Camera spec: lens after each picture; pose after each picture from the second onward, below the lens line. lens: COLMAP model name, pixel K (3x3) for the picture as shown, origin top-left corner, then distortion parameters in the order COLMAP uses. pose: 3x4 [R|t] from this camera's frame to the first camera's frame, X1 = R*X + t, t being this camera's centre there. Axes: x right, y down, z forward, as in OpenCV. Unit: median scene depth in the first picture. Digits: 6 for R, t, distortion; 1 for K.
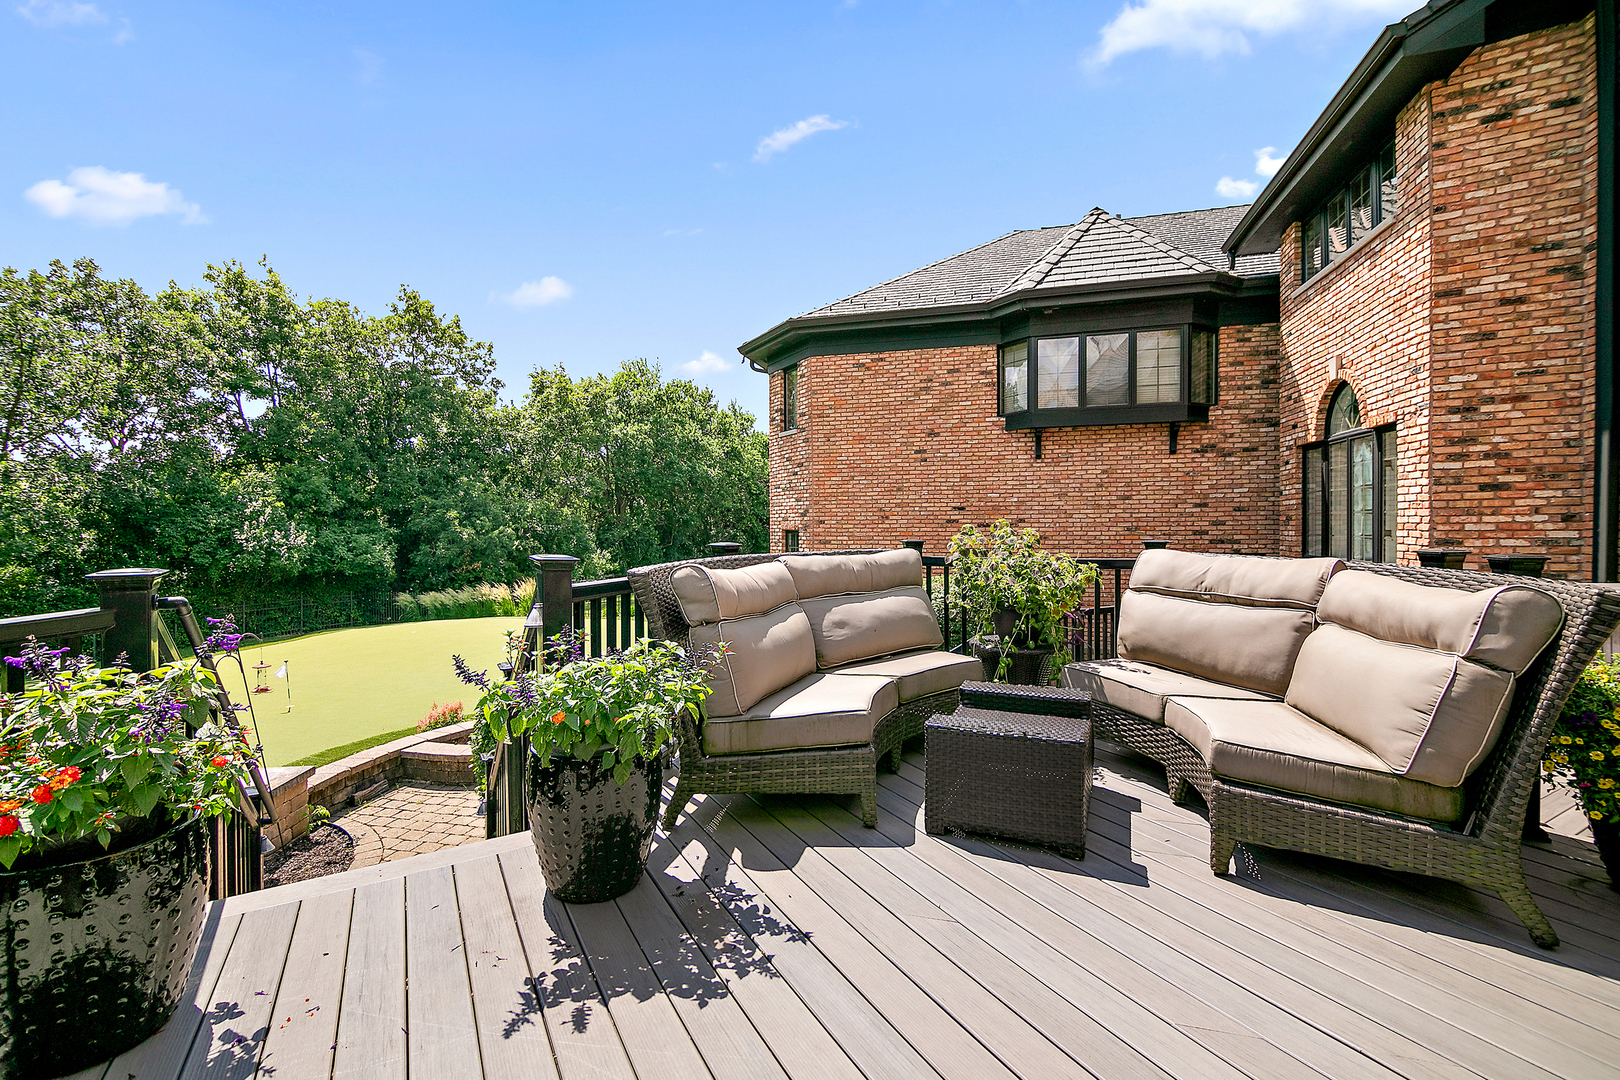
lens RADIAL K [[746.2, 0, 810.0], [0, 746.2, 540.0], [0, 0, 1]] dist [0.000495, -0.000826]
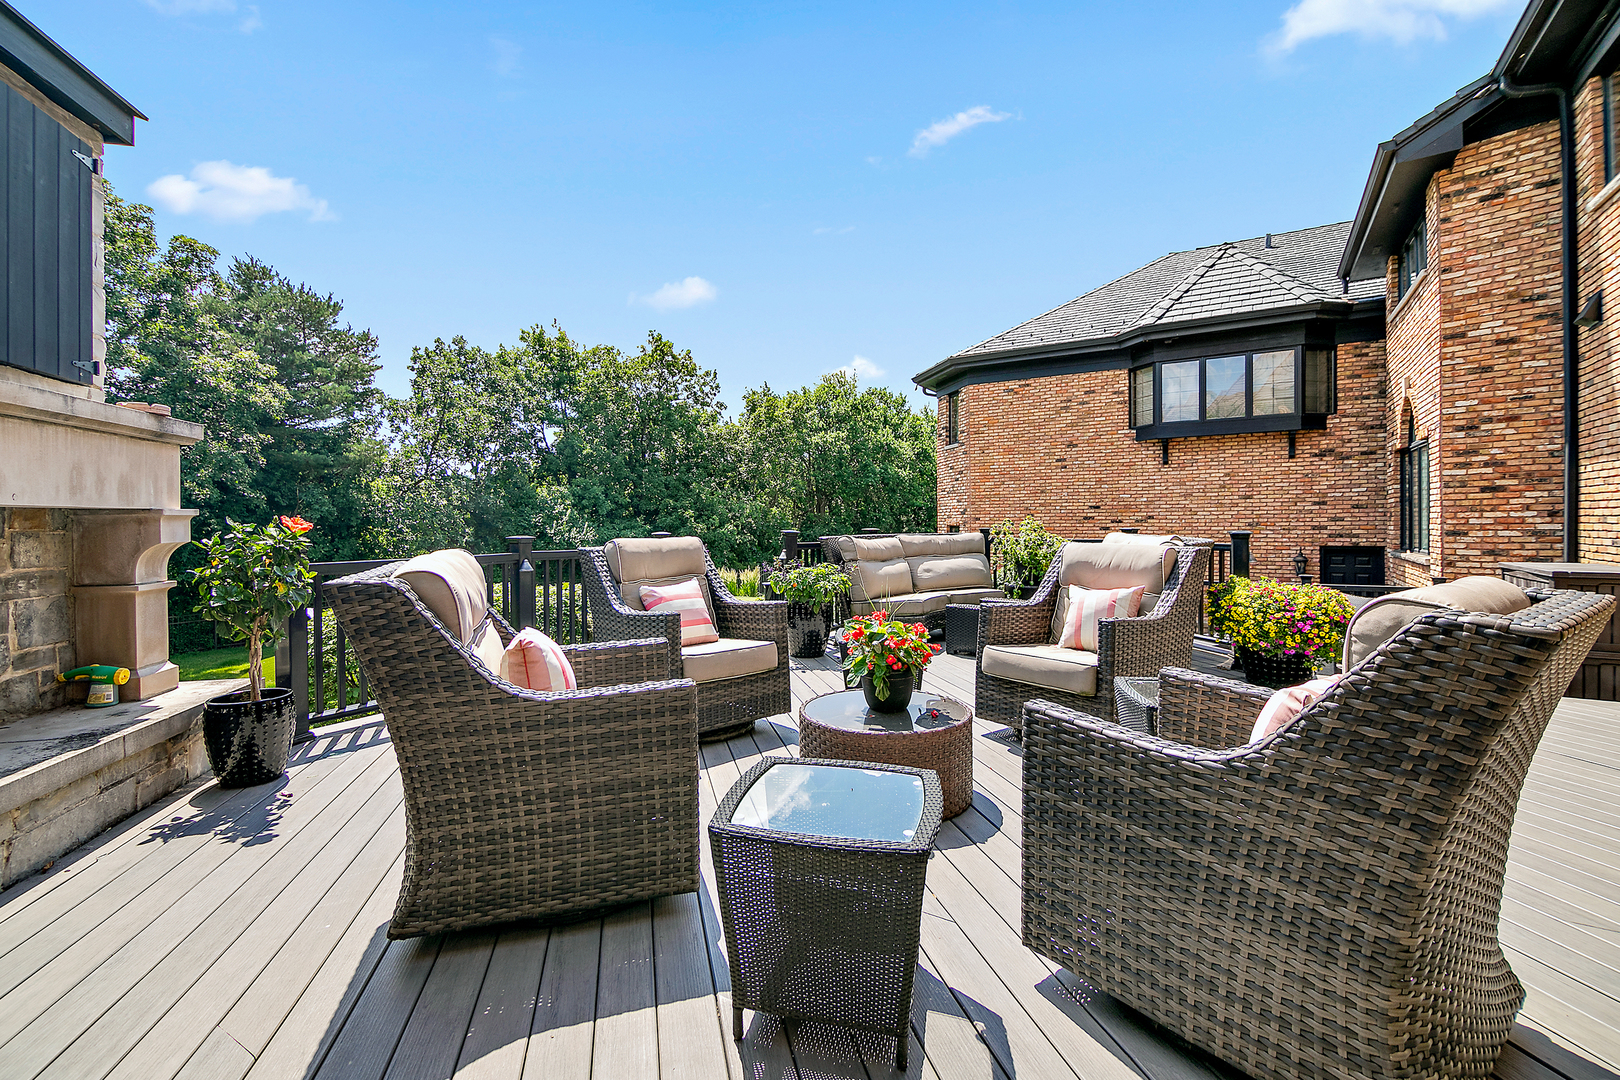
lens RADIAL K [[748.8, 0, 776.4], [0, 748.8, 532.1], [0, 0, 1]] dist [-0.011650, -0.007771]
pose [[0.953037, 0.003750, -0.302832, 0.085440], [-0.006290, 0.999953, -0.007413, 0.010658], [0.302790, 0.008969, 0.953015, -0.322257]]
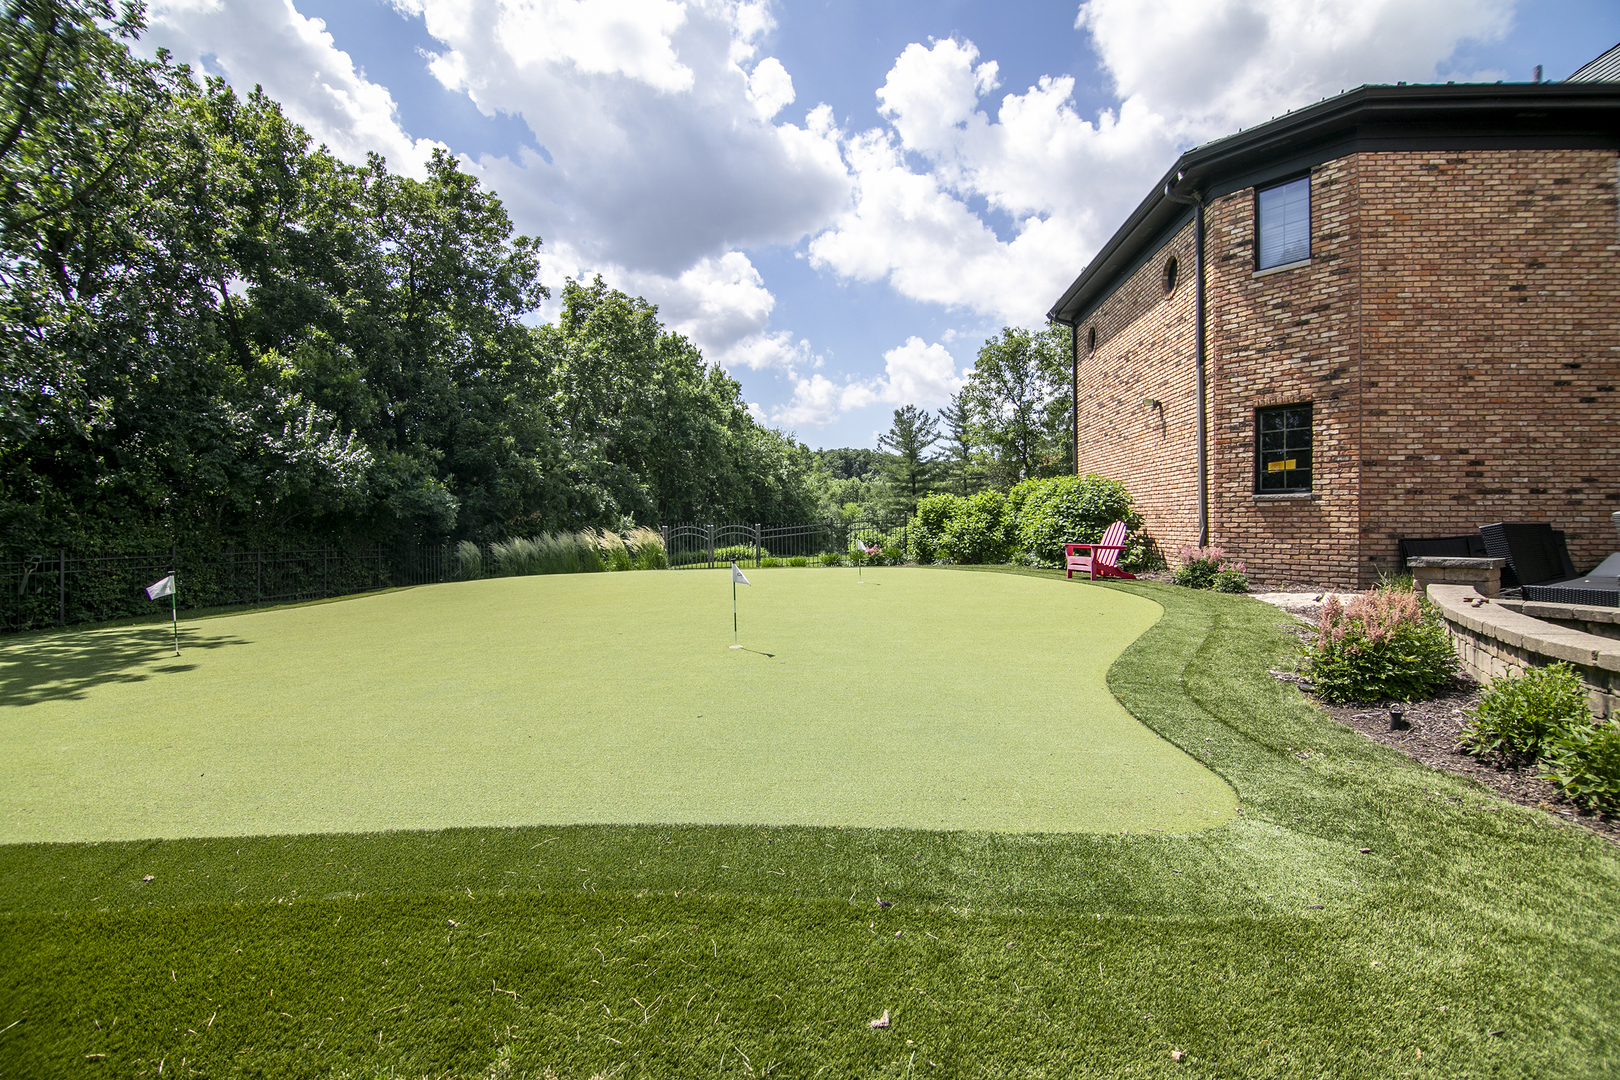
lens RADIAL K [[748.8, 0, 776.4], [0, 748.8, 532.1], [0, 0, 1]] dist [-0.011650, -0.007771]
pose [[0.986125, 0.009376, 0.165739, -0.769006], [-0.005969, 0.999761, -0.021042, 0.157090], [-0.165897, 0.019761, 0.985945, 0.471993]]
